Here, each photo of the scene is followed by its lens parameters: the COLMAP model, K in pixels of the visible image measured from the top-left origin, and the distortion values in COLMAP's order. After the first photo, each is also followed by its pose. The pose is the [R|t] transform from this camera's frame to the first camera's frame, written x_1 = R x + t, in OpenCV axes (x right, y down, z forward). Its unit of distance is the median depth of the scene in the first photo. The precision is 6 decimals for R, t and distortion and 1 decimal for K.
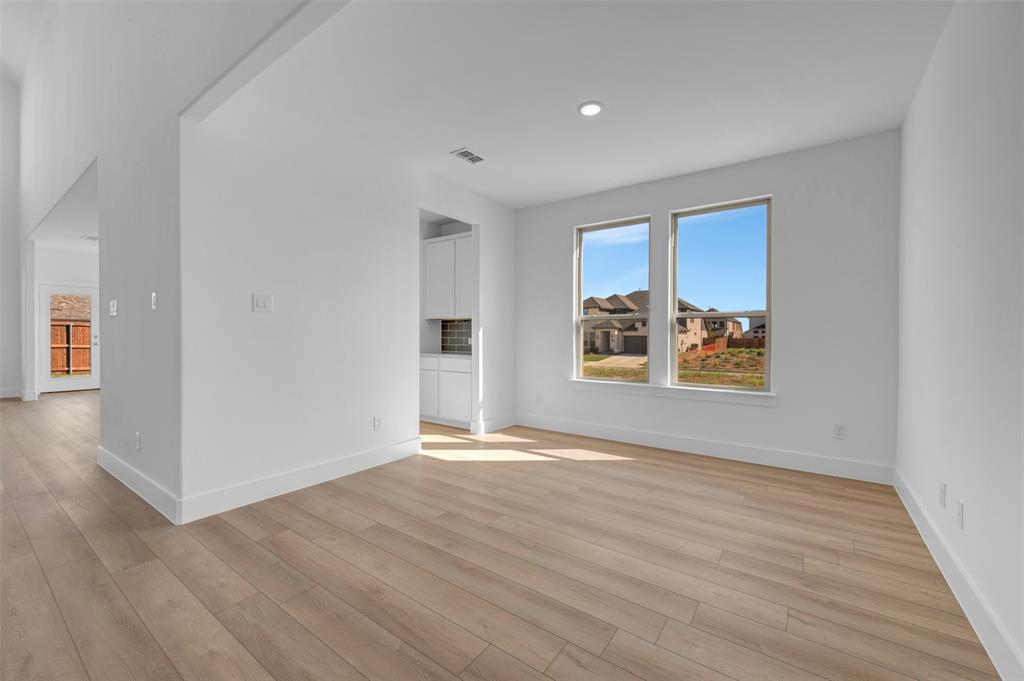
lens RADIAL K [[409.9, 0, 516.8], [0, 409.9, 340.2], [0, 0, 1]] dist [0.001236, 0.000212]
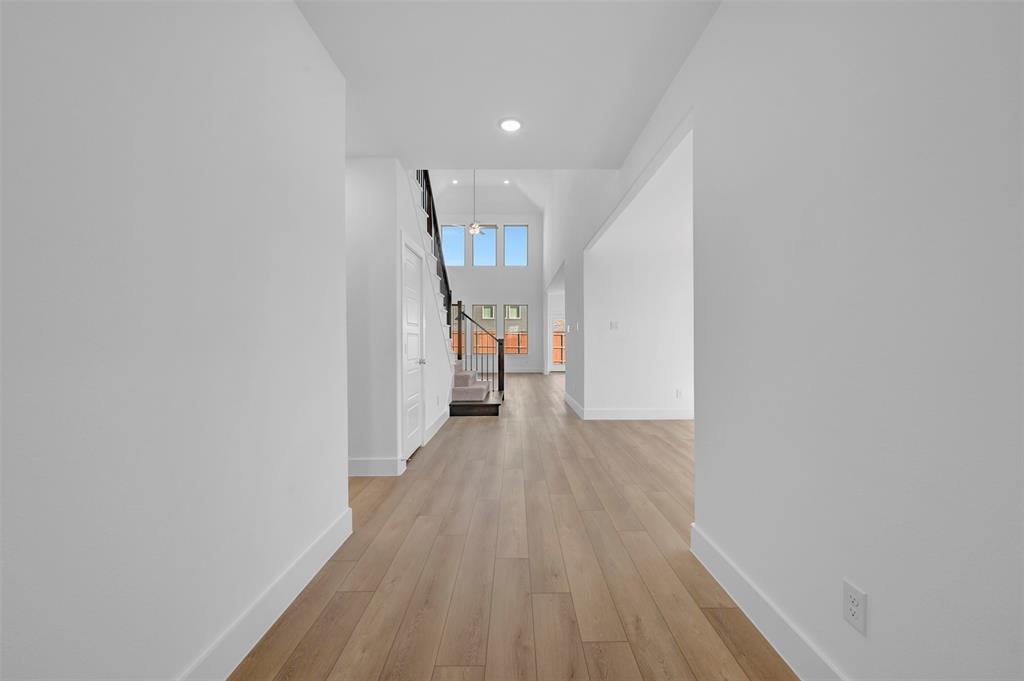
lens RADIAL K [[404.3, 0, 516.9], [0, 404.3, 339.8], [0, 0, 1]] dist [0.001267, 0.000034]
pose [[0.584559, -0.005947, -0.811329, 0.745234], [-0.002752, 0.999953, -0.009312, 0.002940], [0.811346, 0.007676, 0.584515, -0.597763]]
